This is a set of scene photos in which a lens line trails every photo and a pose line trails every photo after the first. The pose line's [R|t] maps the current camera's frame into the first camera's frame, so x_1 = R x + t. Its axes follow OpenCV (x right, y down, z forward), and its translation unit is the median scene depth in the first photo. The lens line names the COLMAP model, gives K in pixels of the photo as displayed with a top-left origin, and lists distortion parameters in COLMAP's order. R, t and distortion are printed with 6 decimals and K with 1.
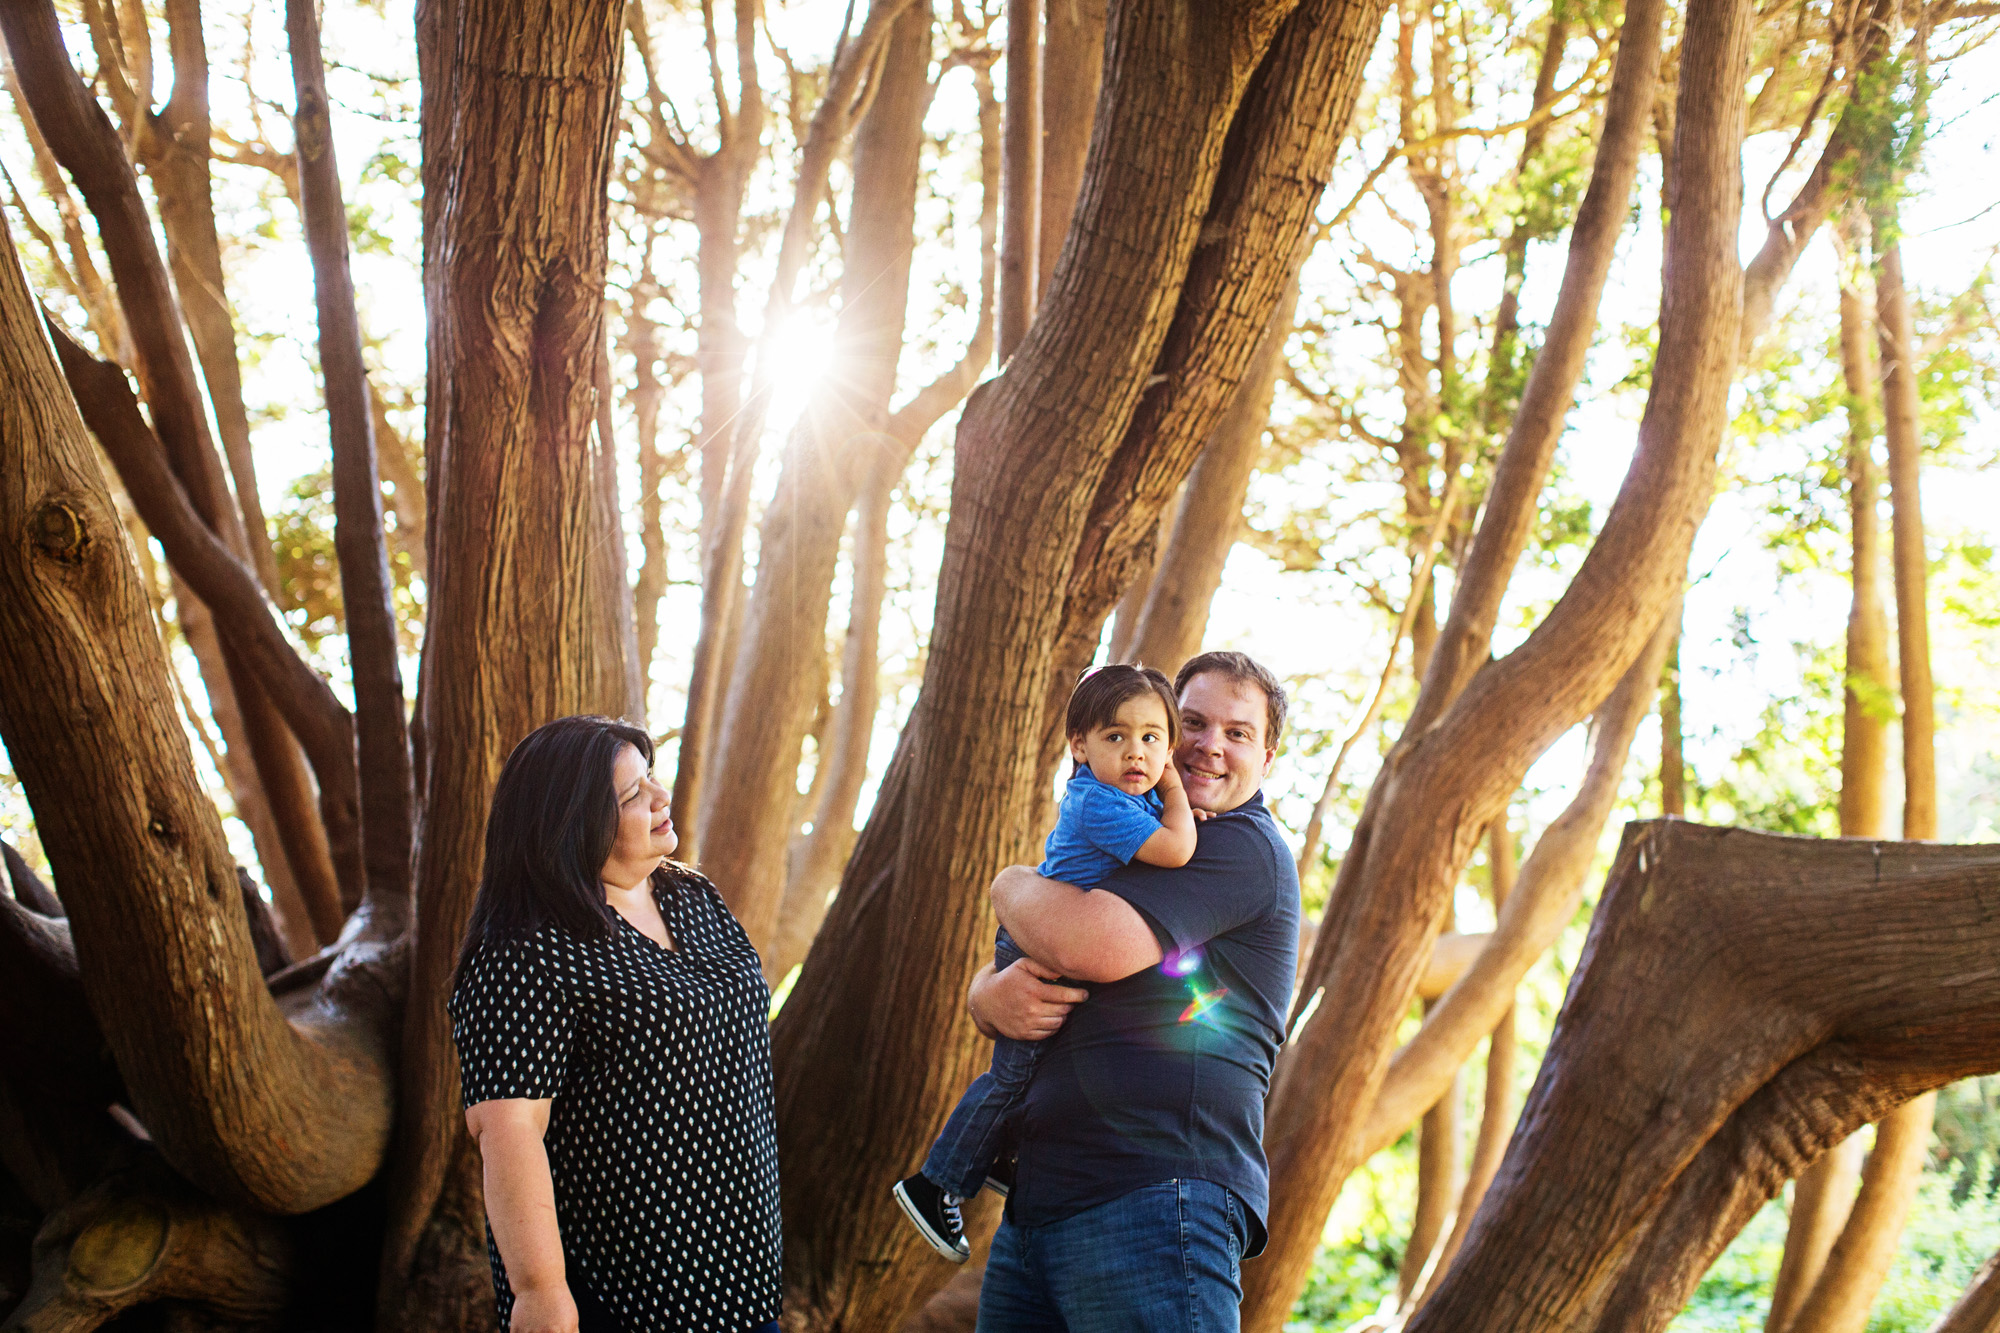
lens RADIAL K [[2882.7, 0, 1000.0], [0, 2882.7, 666.5], [0, 0, 1]] dist [-0.177292, 0.381117]
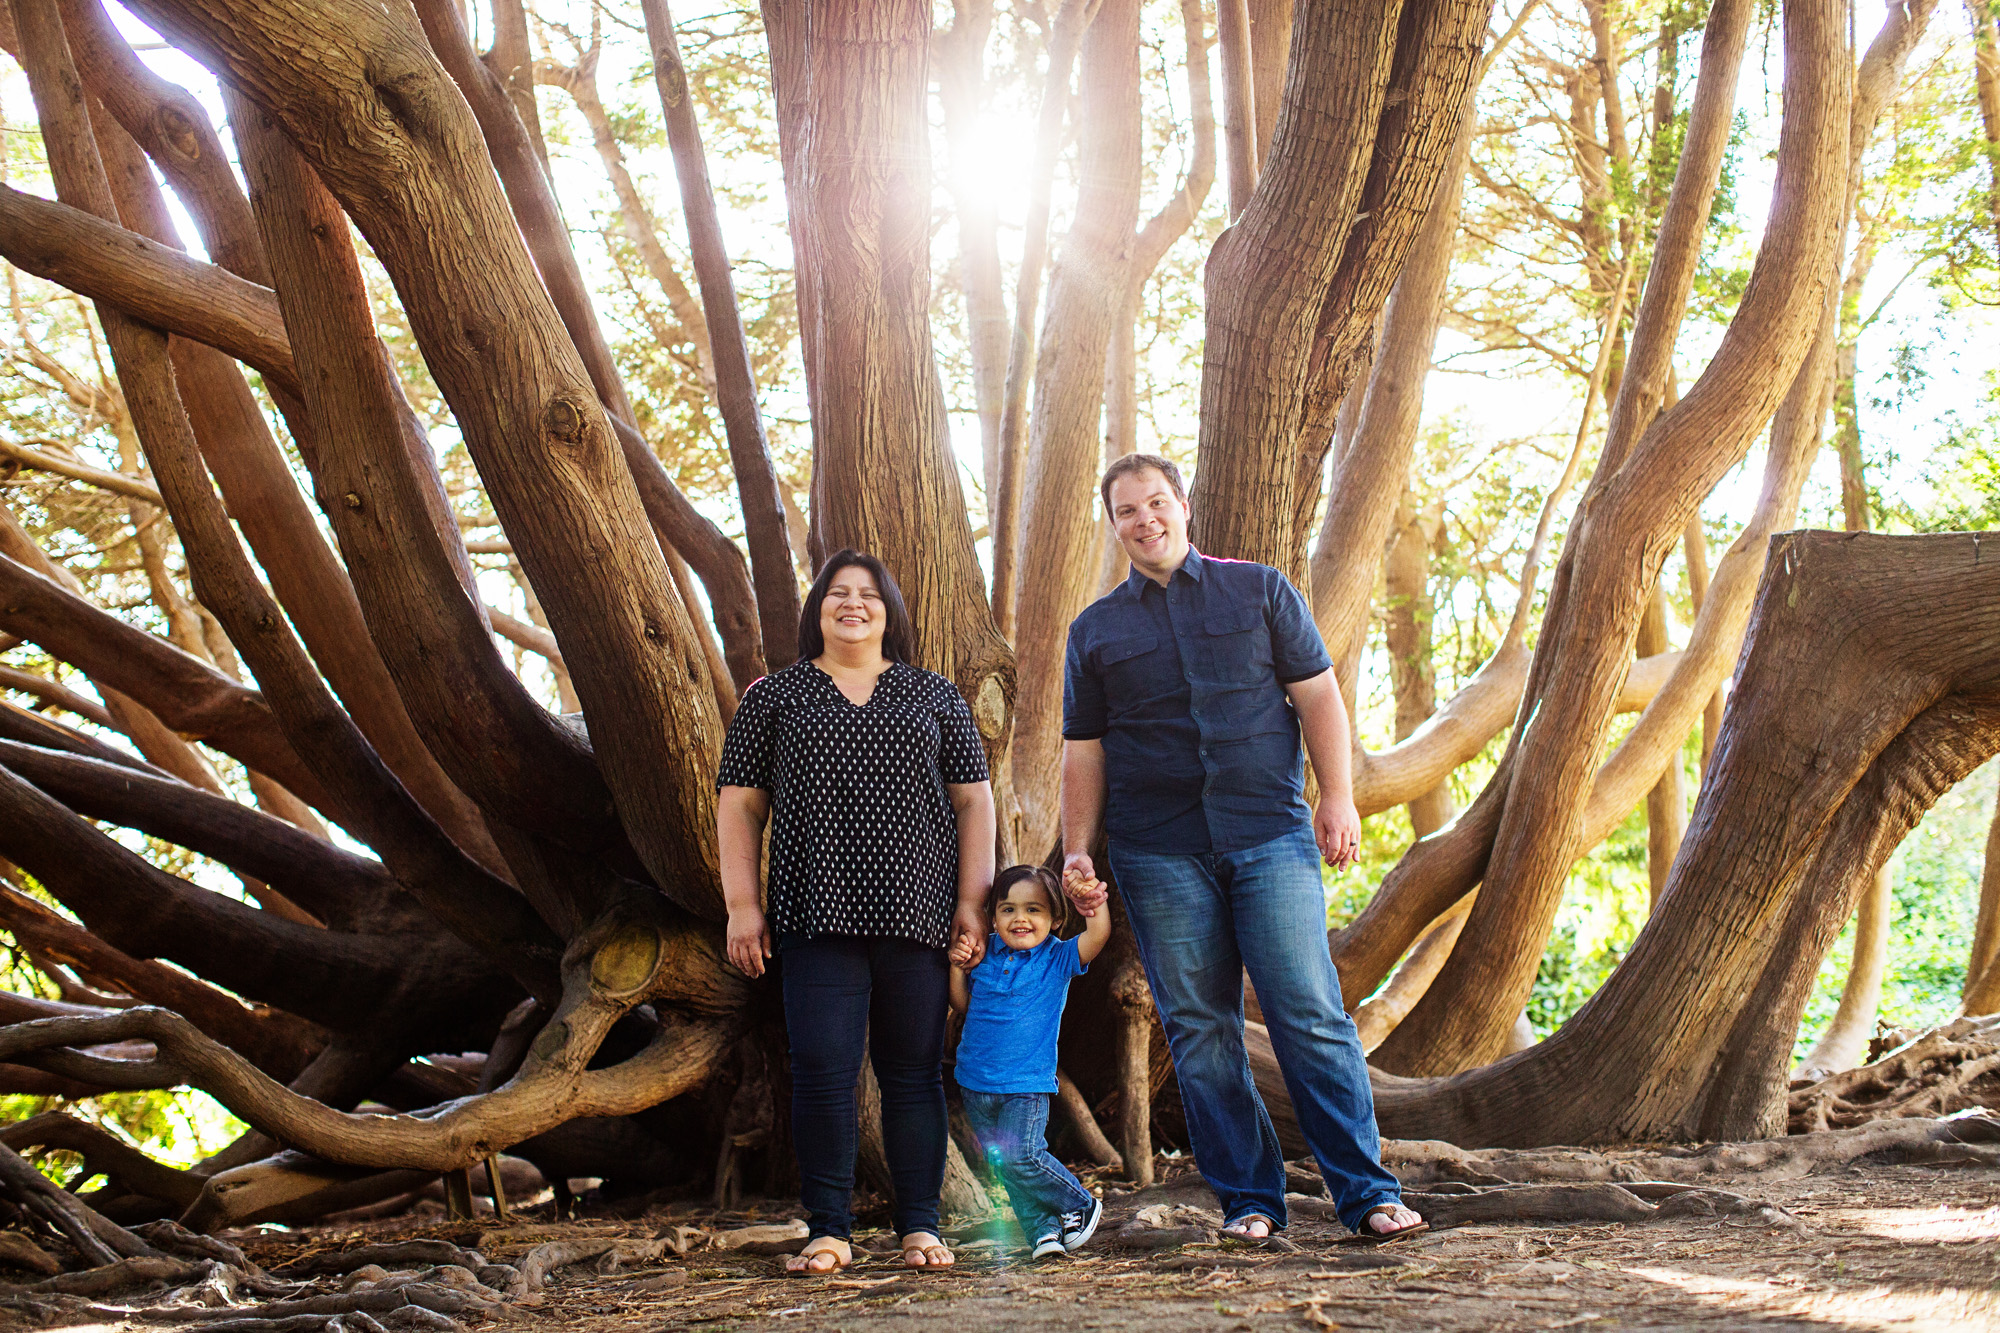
lens RADIAL K [[2796.0, 0, 996.4], [0, 2796.0, 608.0], [0, 0, 1]] dist [-0.170795, 0.343940]
pose [[0.992333, -0.088131, -0.086652, -0.013393], [0.092314, 0.994689, 0.045509, 0.000222], [0.082181, -0.053159, 0.995199, -0.229196]]
